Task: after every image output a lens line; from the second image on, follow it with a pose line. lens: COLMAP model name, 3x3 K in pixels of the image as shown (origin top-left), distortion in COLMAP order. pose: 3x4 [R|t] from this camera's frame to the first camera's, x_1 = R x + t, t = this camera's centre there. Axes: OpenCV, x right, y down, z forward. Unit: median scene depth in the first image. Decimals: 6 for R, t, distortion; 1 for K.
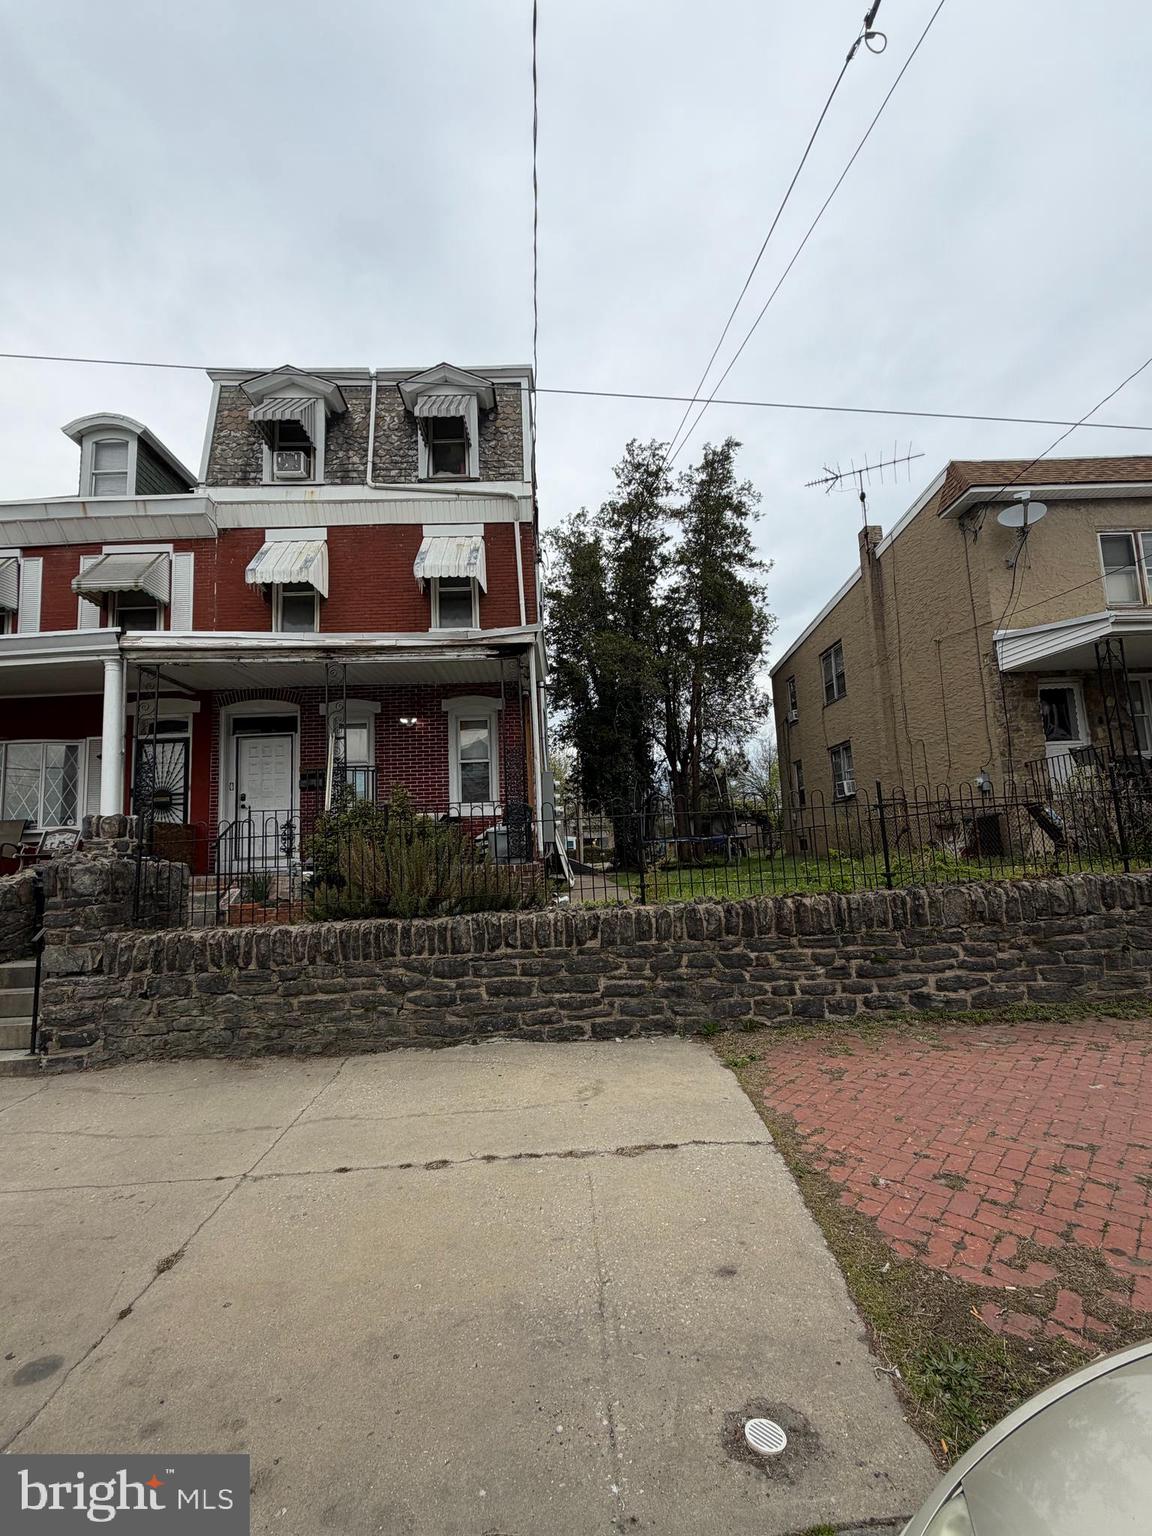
lens RADIAL K [[664.4, 0, 576.1], [0, 664.4, 773.0], [0, 0, 1]] dist [-0.012679, 0.002205]
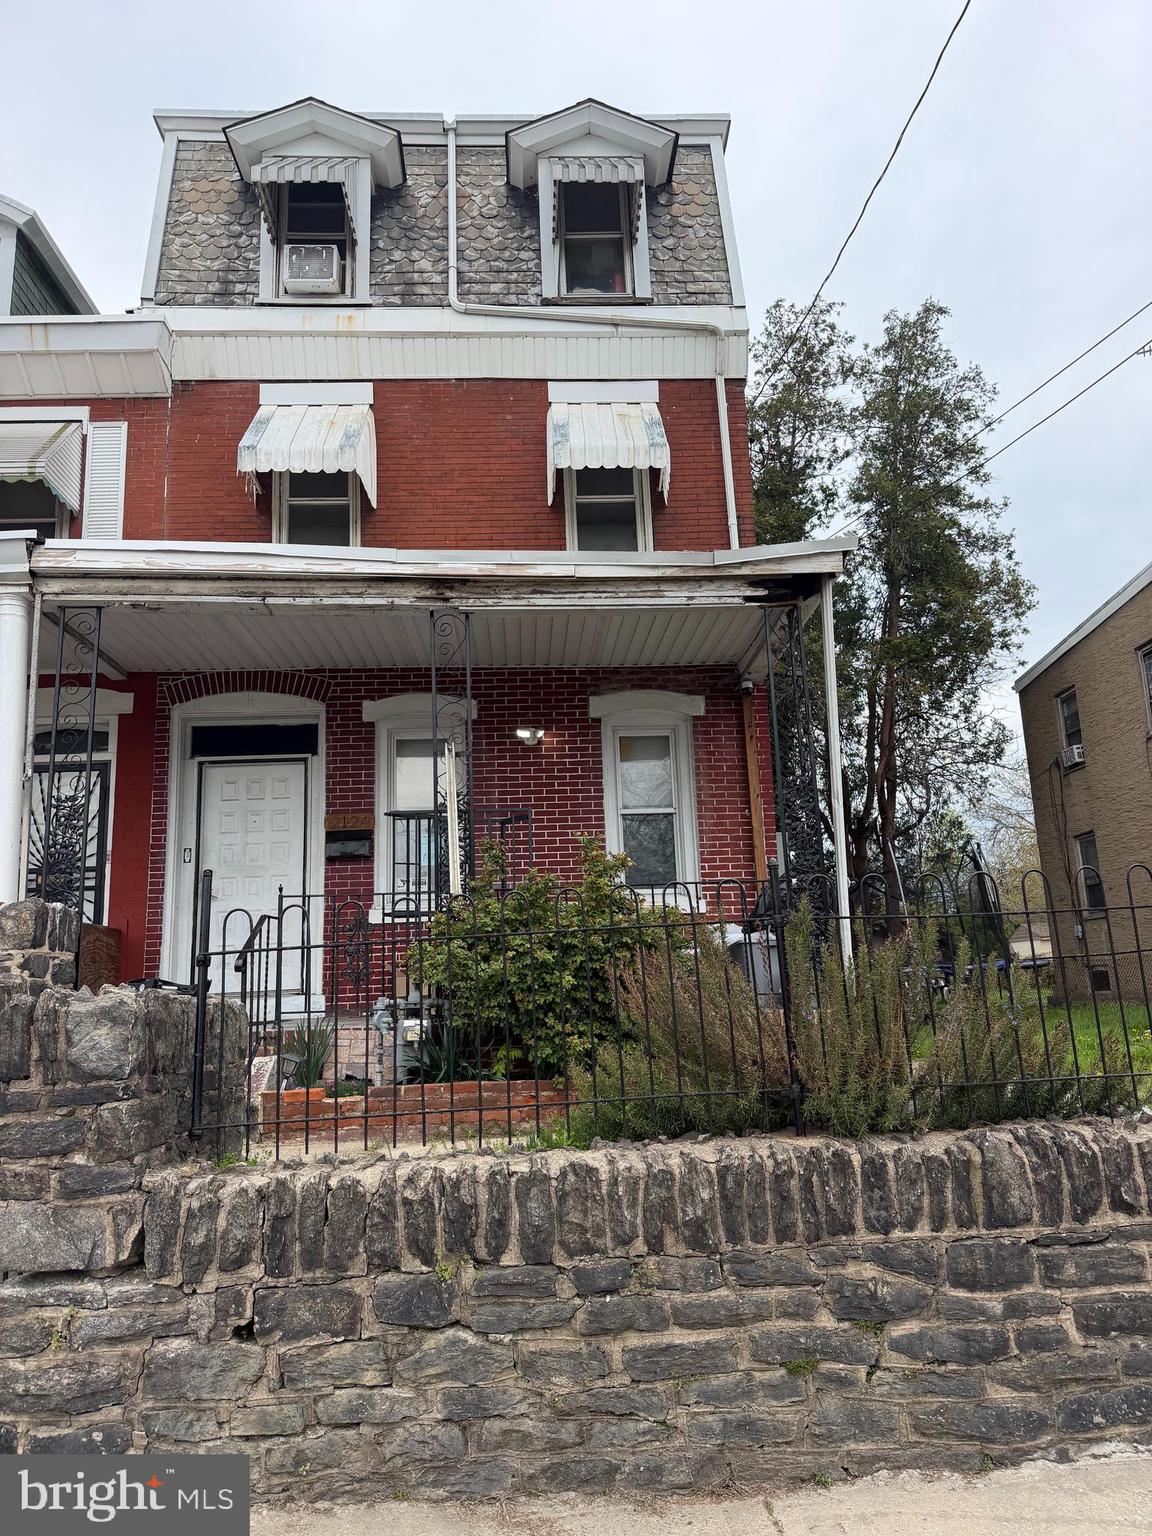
lens RADIAL K [[1070.5, 0, 581.2], [0, 1070.5, 775.4], [0, 0, 1]] dist [0.013876, -0.026008]
pose [[0.999952, 0.009379, 0.002851, -0.219893], [-0.009113, 0.996576, -0.082175, 0.024824], [-0.003612, 0.082145, 0.996614, 0.156010]]
